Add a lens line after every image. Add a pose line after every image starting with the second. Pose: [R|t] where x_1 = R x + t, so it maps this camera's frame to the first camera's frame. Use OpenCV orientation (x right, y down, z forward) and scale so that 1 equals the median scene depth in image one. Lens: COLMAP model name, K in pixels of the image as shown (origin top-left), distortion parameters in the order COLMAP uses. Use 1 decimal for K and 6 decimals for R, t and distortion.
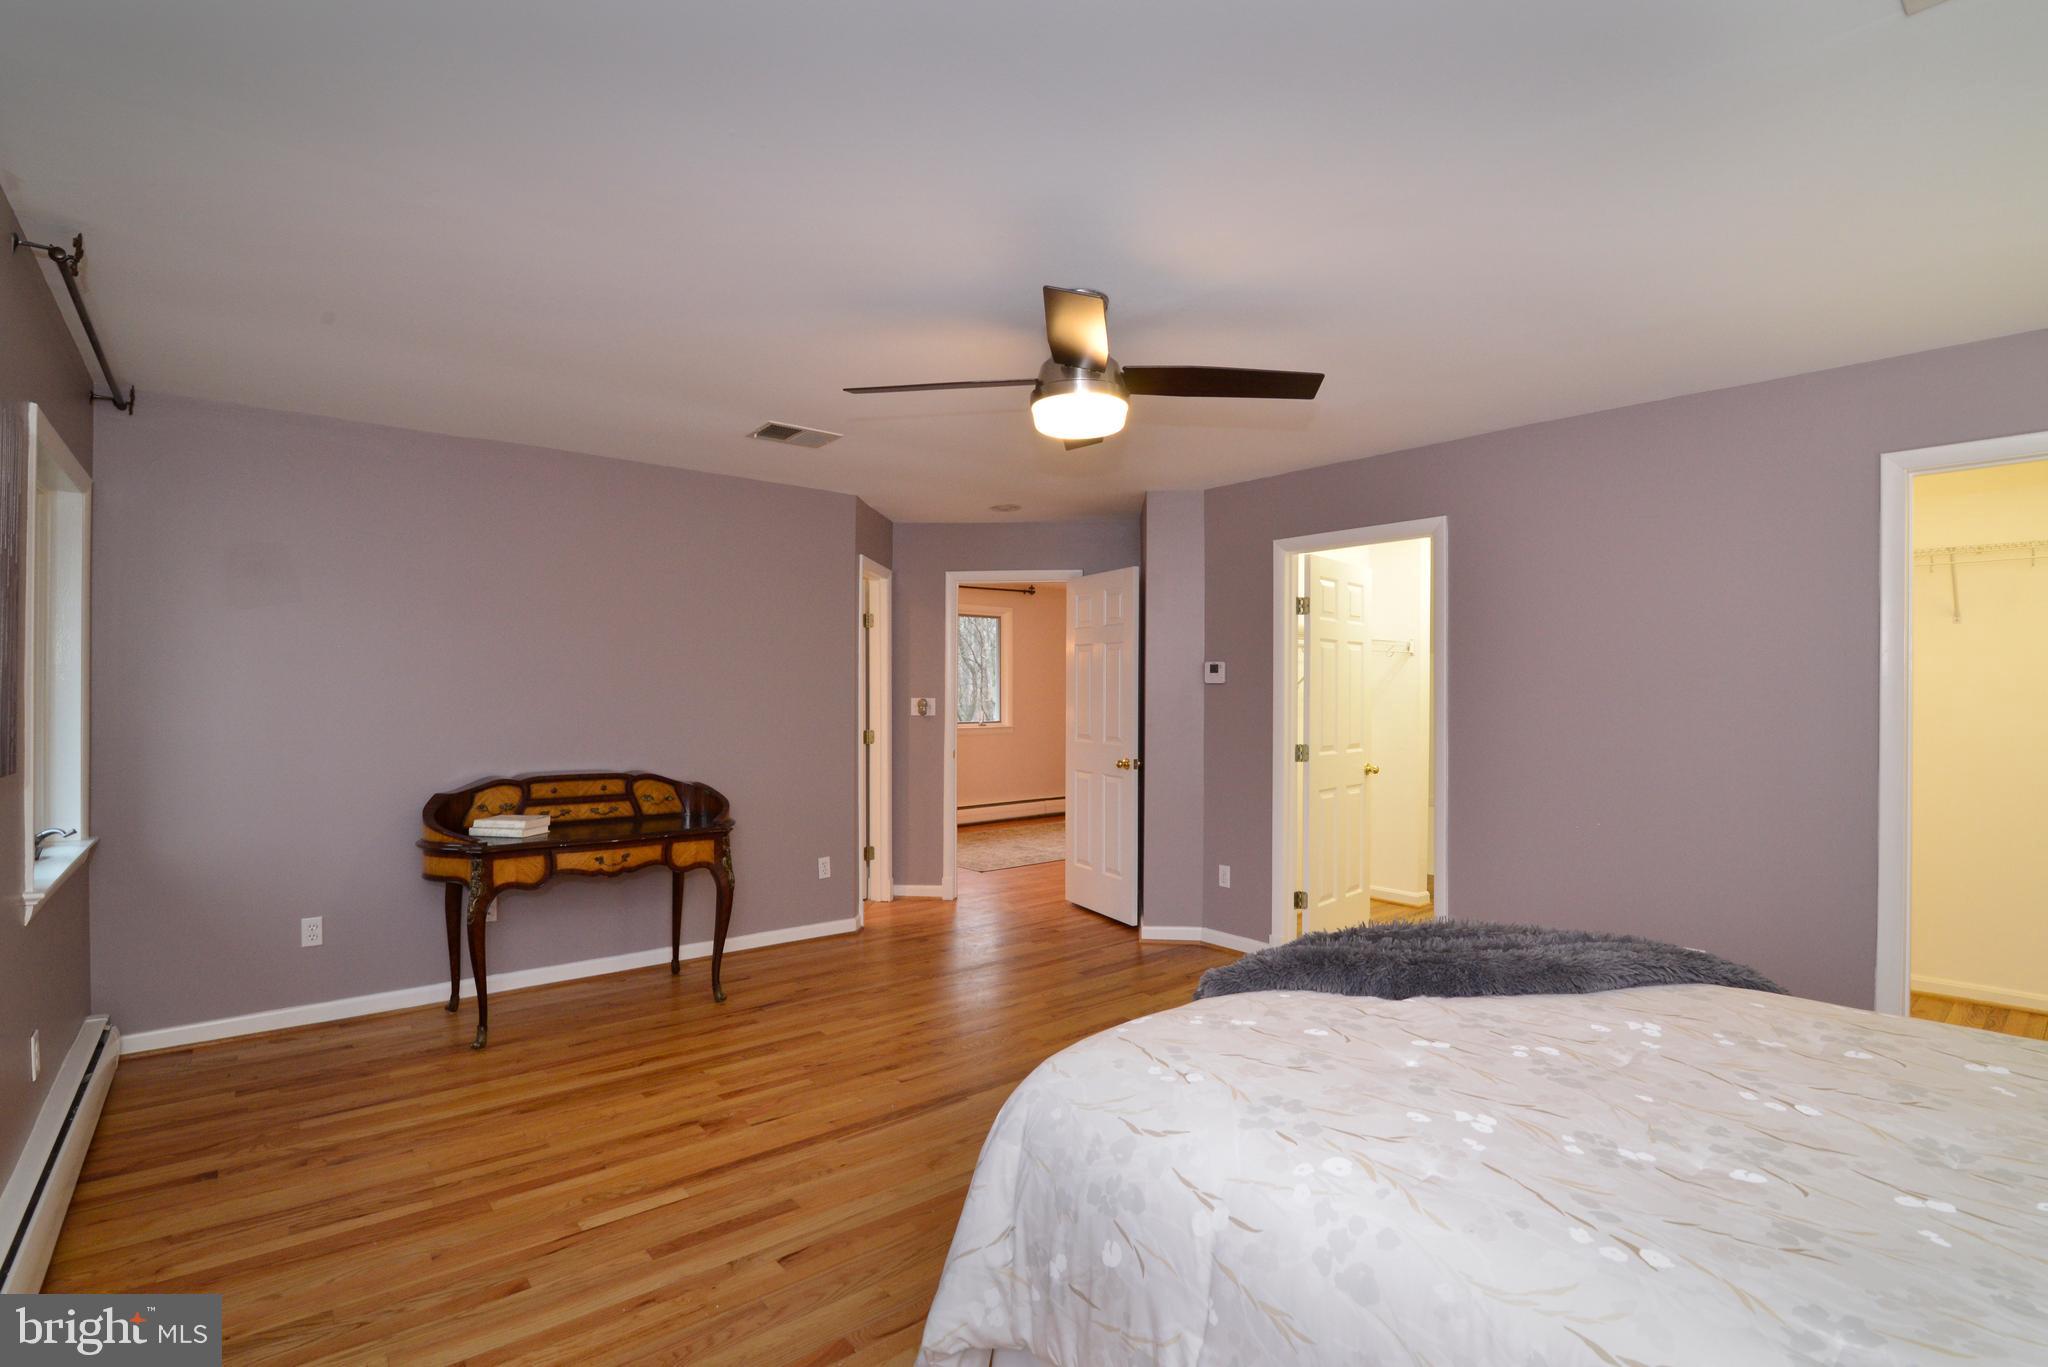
lens RADIAL K [[939.9, 0, 1019.1], [0, 939.9, 690.0], [0, 0, 1]] dist [-0.015113, 0.000241]
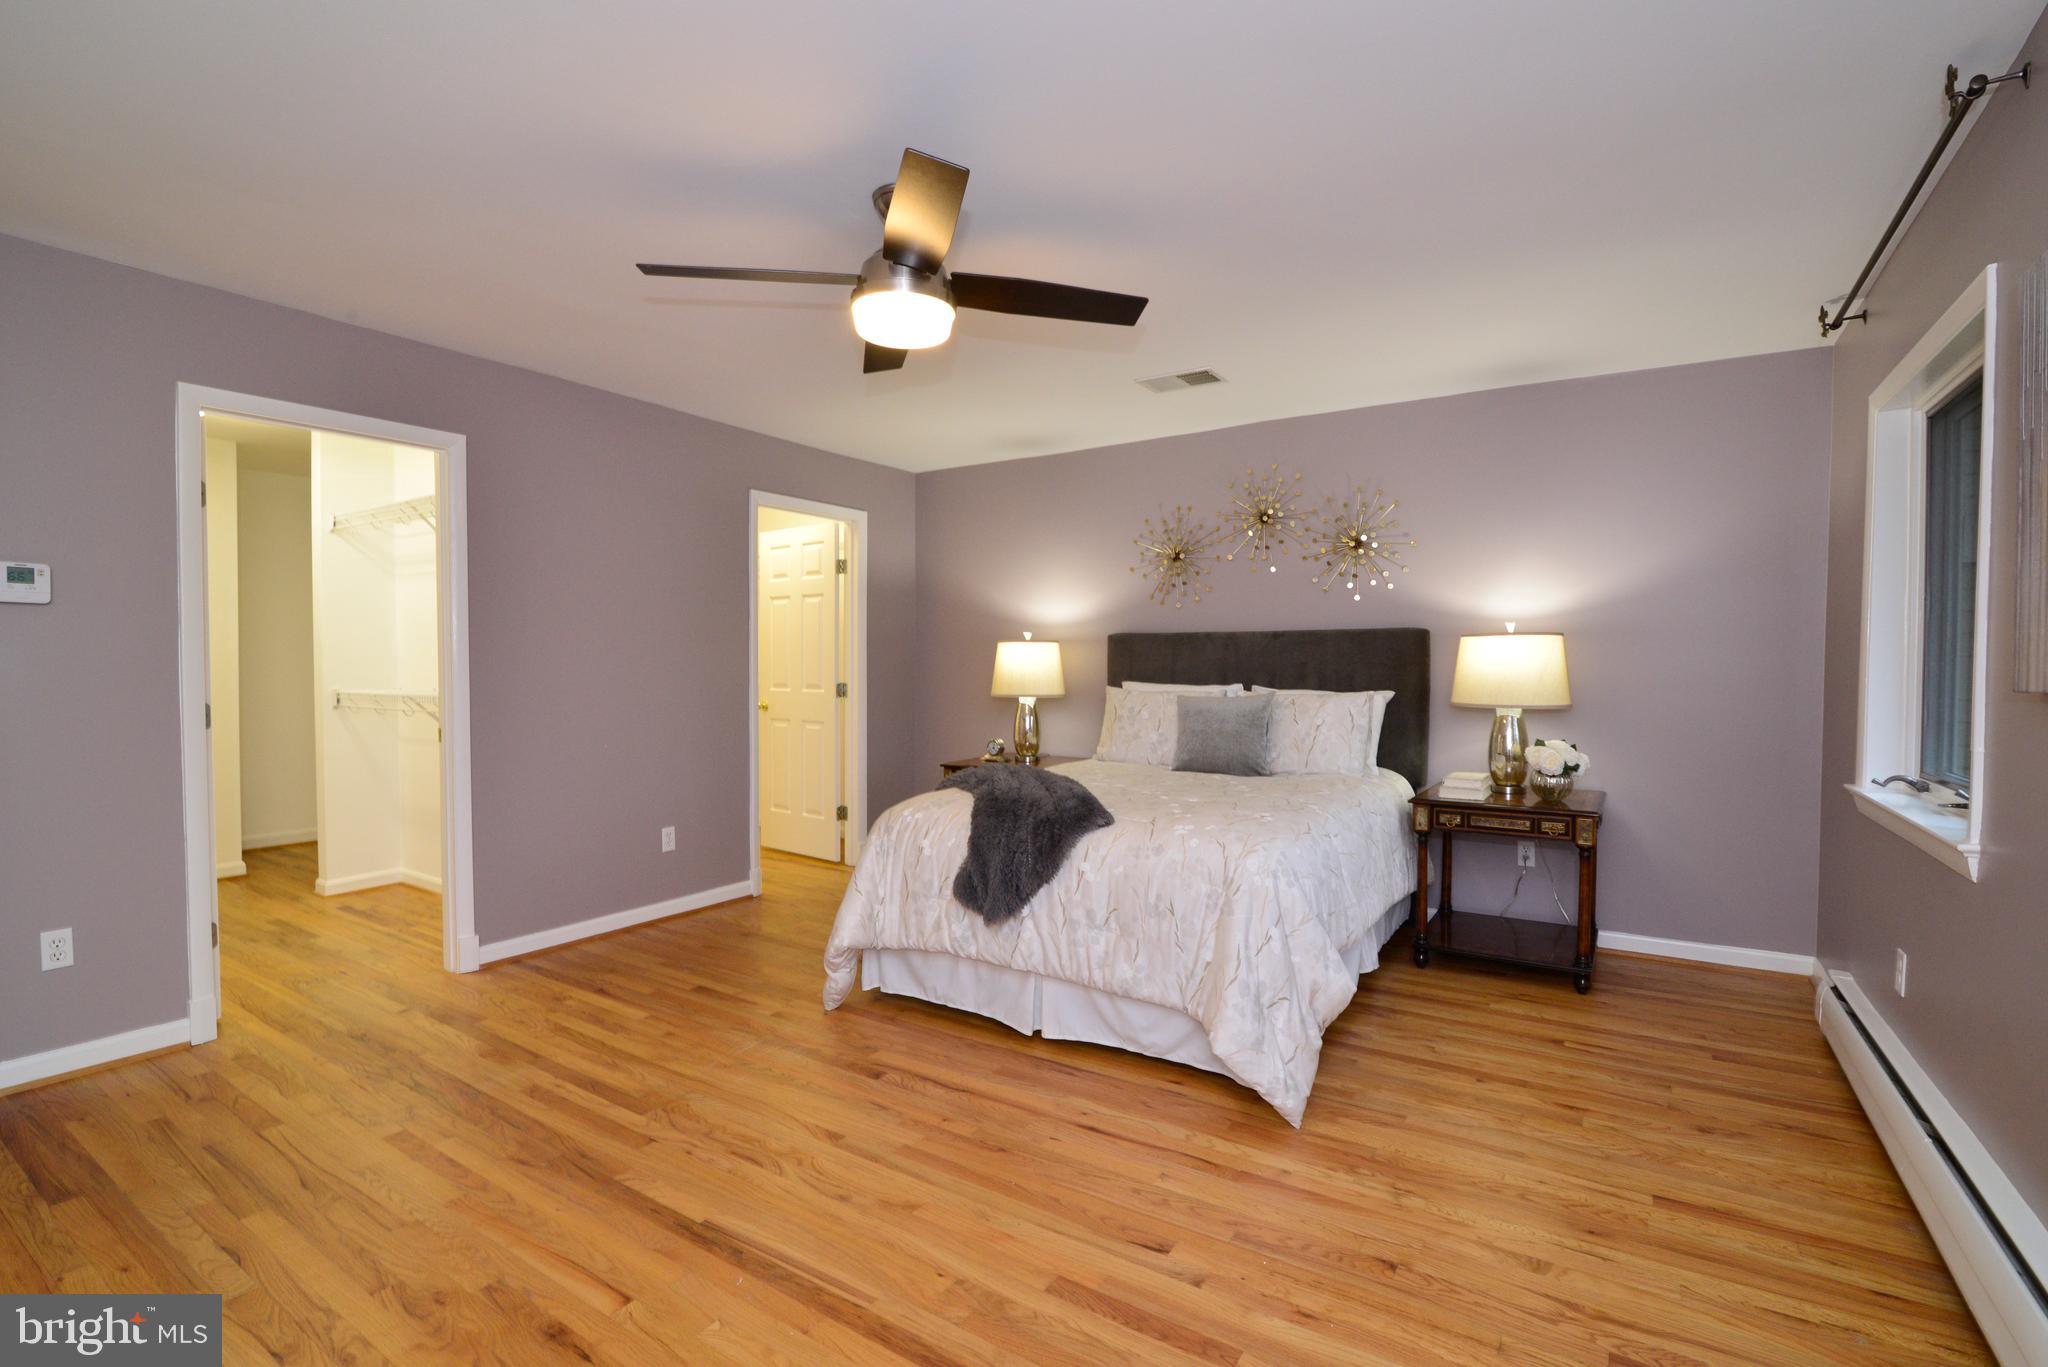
lens RADIAL K [[939.9, 0, 1019.1], [0, 939.9, 690.0], [0, 0, 1]] dist [-0.015113, 0.000241]
pose [[-0.274075, -0.025330, 0.961375, -0.828970], [-0.006145, 0.999679, 0.024588, 0.047898], [-0.961689, 0.000832, -0.274142, 1.083635]]
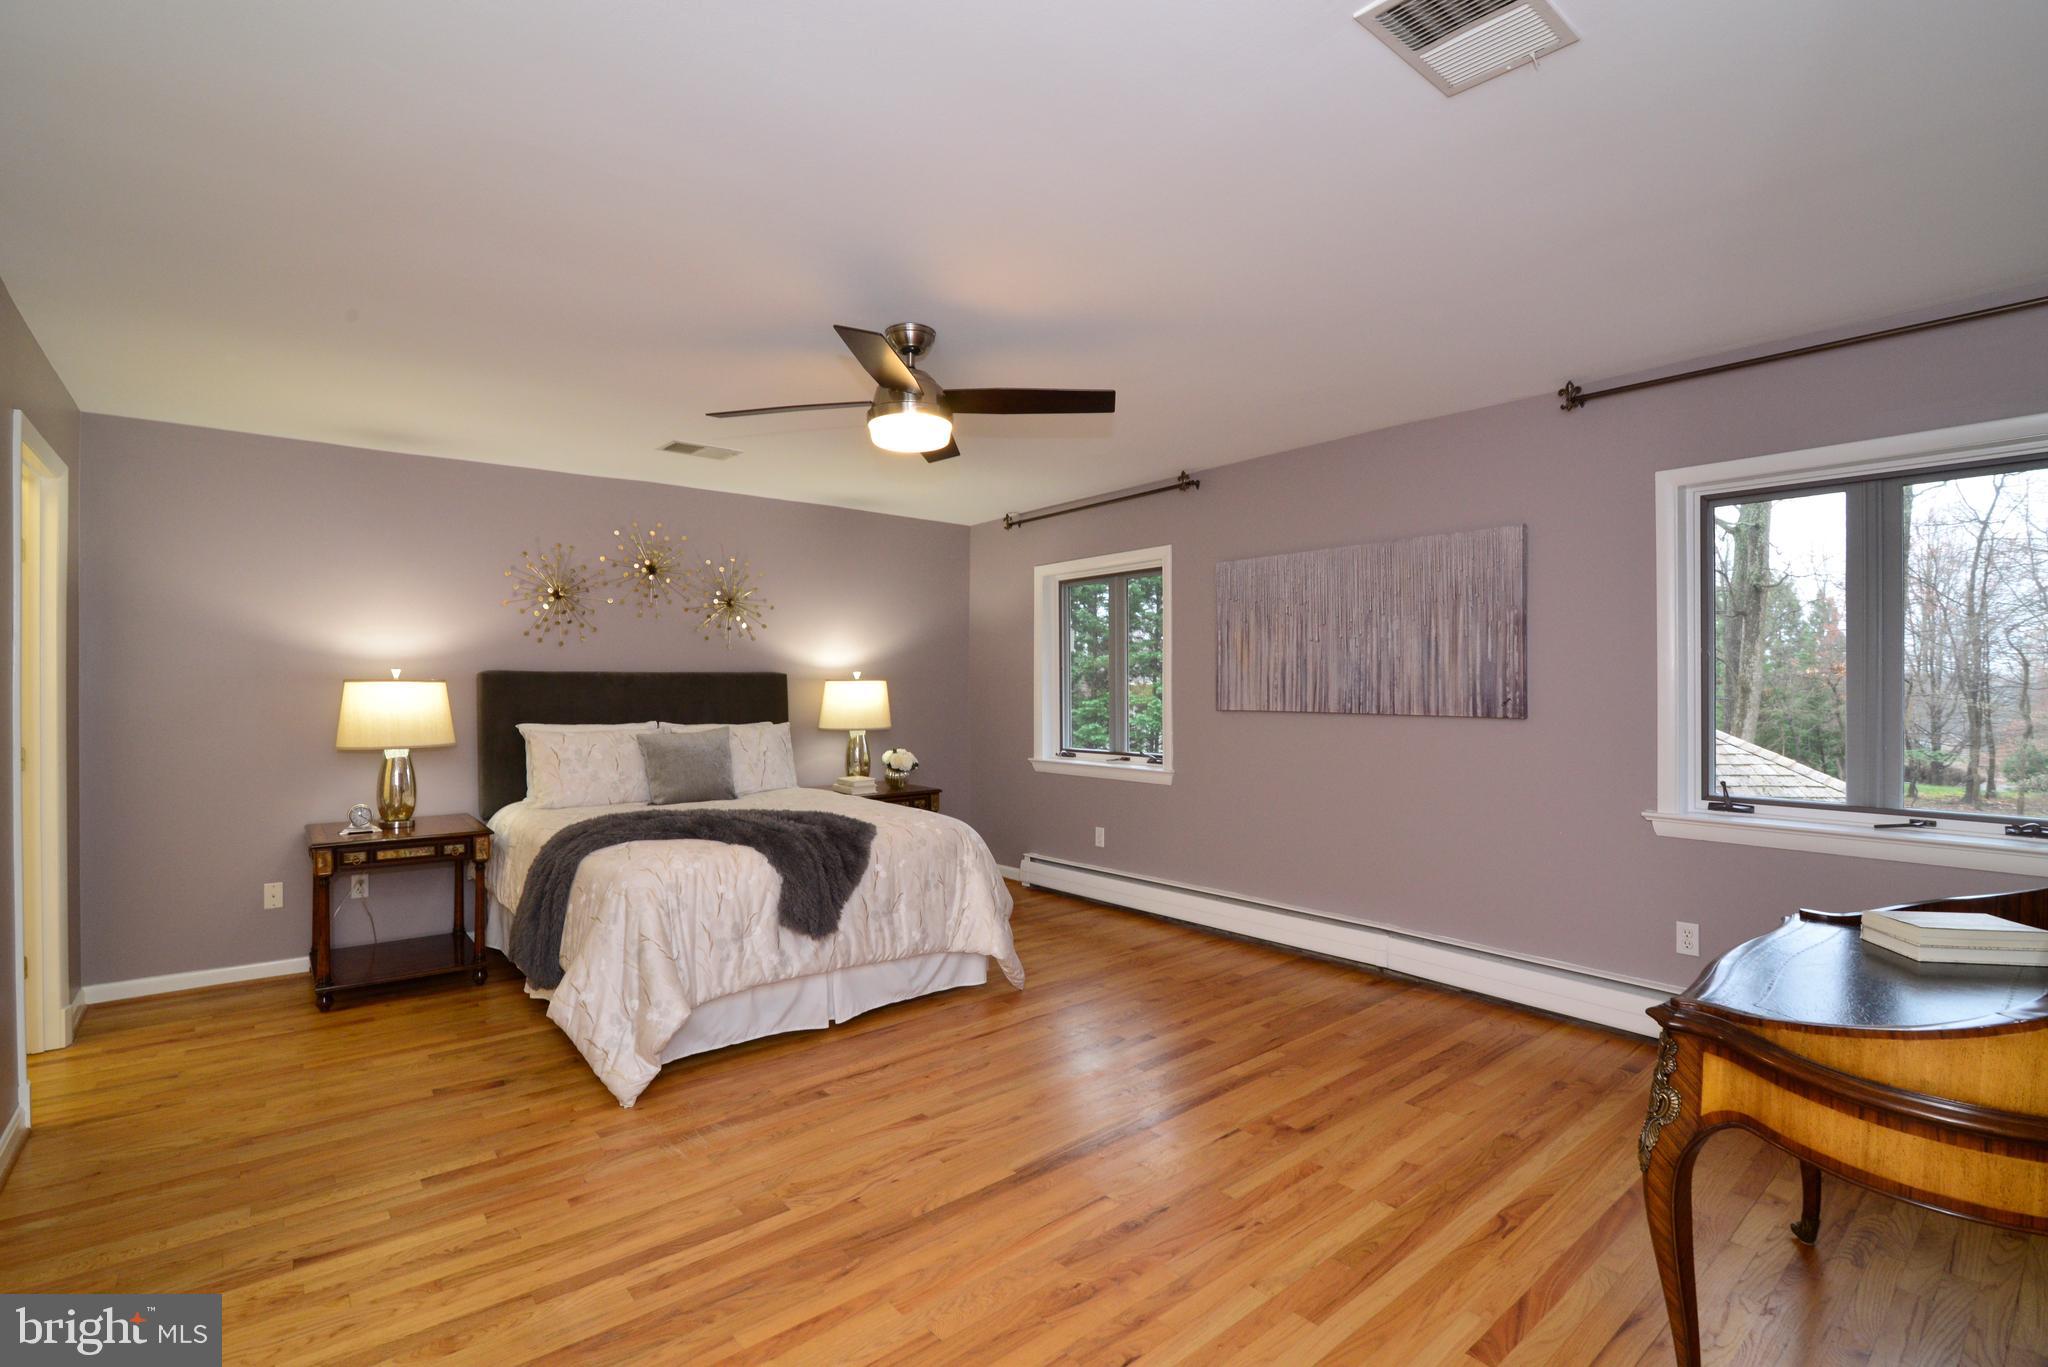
lens RADIAL K [[939.9, 0, 1019.1], [0, 939.9, 690.0], [0, 0, 1]] dist [-0.015113, 0.000241]
pose [[-0.999967, 0.001892, 0.007852, -0.073005], [0.001886, 0.999998, -0.000892, 0.019848], [-0.007854, -0.000877, -0.999969, 2.033004]]
